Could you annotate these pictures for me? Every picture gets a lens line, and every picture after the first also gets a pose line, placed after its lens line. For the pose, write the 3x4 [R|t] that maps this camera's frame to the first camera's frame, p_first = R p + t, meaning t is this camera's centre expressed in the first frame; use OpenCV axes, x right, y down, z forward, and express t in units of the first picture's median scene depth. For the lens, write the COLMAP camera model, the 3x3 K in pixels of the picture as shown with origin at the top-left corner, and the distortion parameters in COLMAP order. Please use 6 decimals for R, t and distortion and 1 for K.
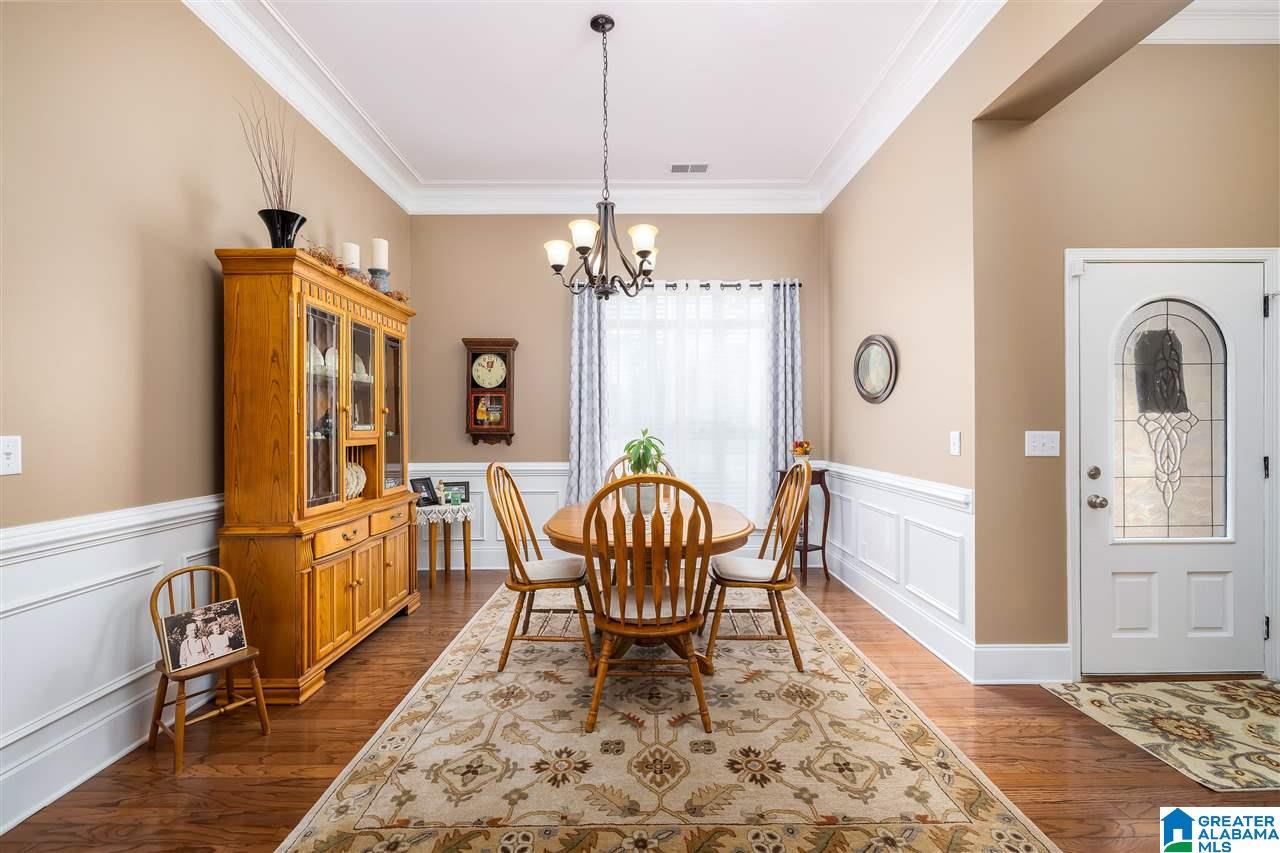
lens RADIAL K [[542.7, 0, 635.5], [0, 542.7, 423.2], [0, 0, 1]] dist [0.001181, -0.000256]
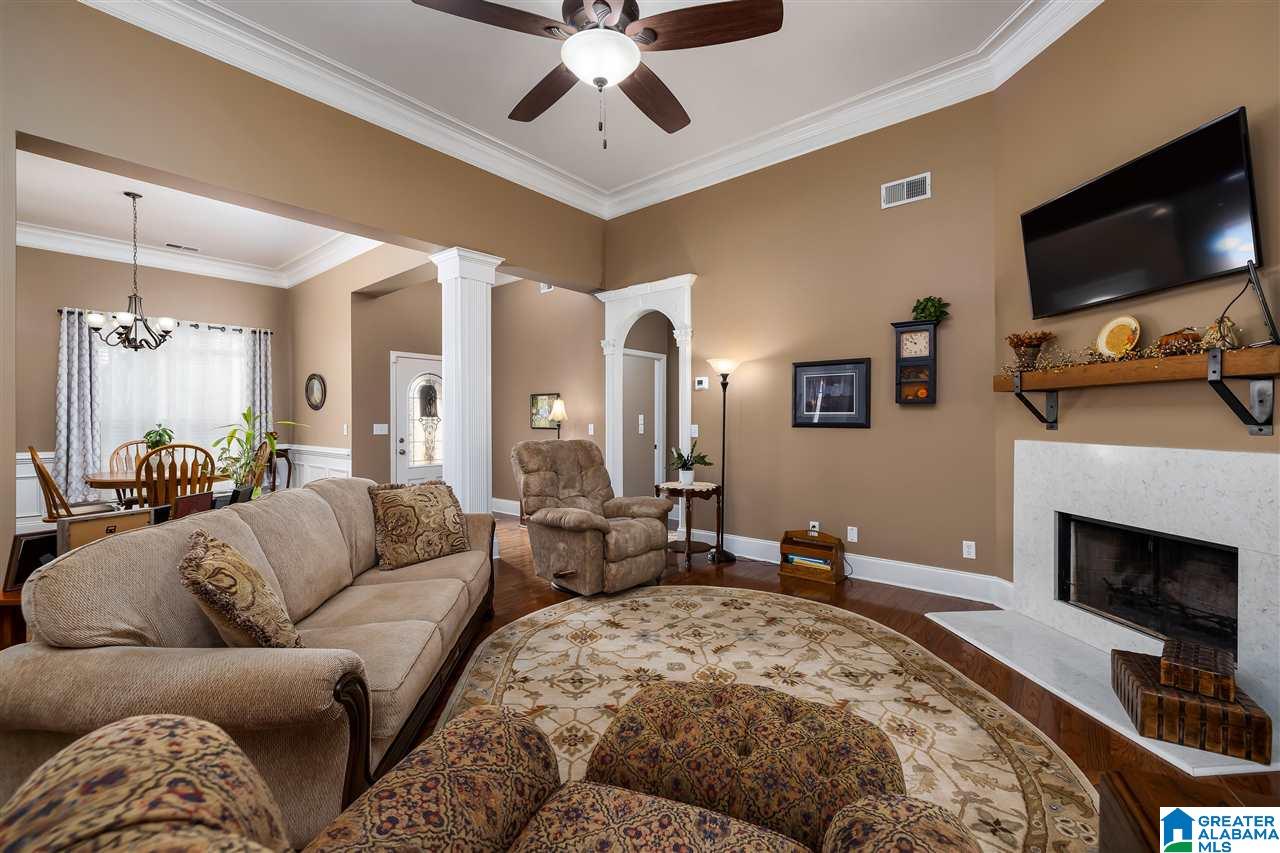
lens RADIAL K [[542.7, 0, 646.6], [0, 542.7, 424.2], [0, 0, 1]] dist [0.001181, -0.000256]
pose [[0.646554, -0.001900, 0.762866, -0.343123], [-0.002363, 0.999987, 0.004493, 0.000750], [-0.762865, -0.004708, 0.646541, -1.488448]]
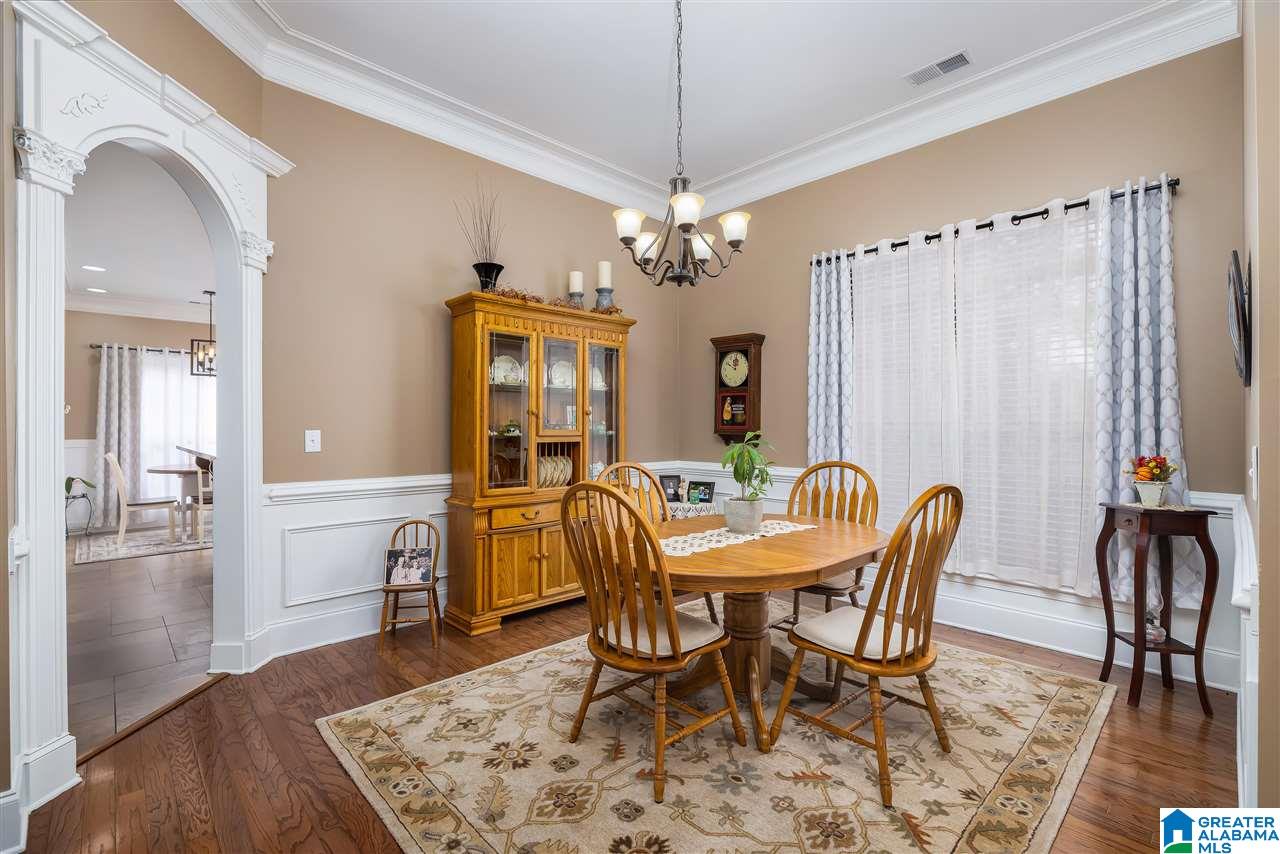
lens RADIAL K [[566.8, 0, 641.6], [0, 566.8, 426.0], [0, 0, 1]] dist [-0.012296, -0.000479]
pose [[0.685804, 0.007204, -0.727750, 0.606882], [-0.002515, 0.999968, 0.007528, -0.004713], [0.727782, -0.003332, 0.685801, 0.329863]]
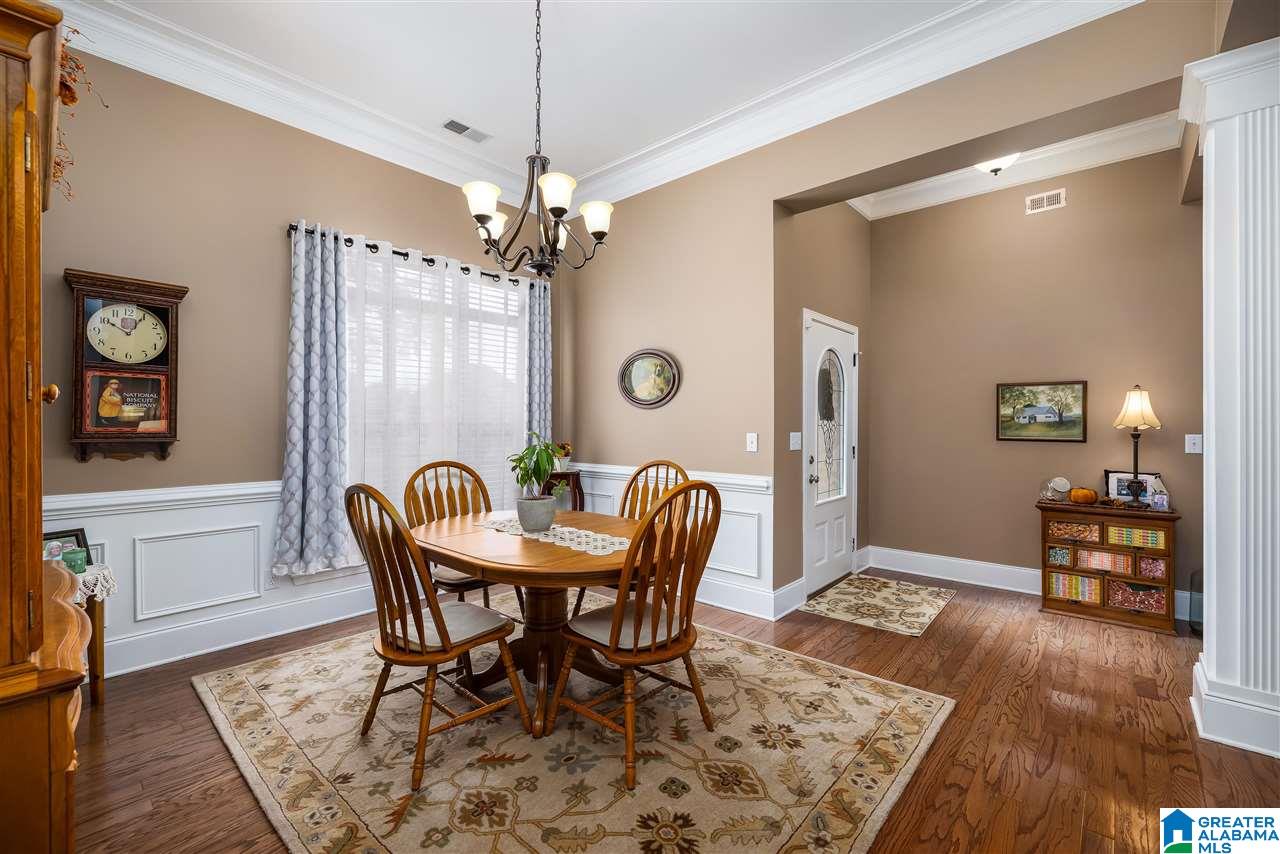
lens RADIAL K [[542.7, 0, 638.6], [0, 542.7, 424.4], [0, 0, 1]] dist [0.001181, -0.000256]
pose [[0.664467, 0.005875, 0.747294, -0.594106], [-0.005909, 0.999979, -0.002607, -0.000971], [-0.747294, -0.002683, 0.664488, 0.353402]]
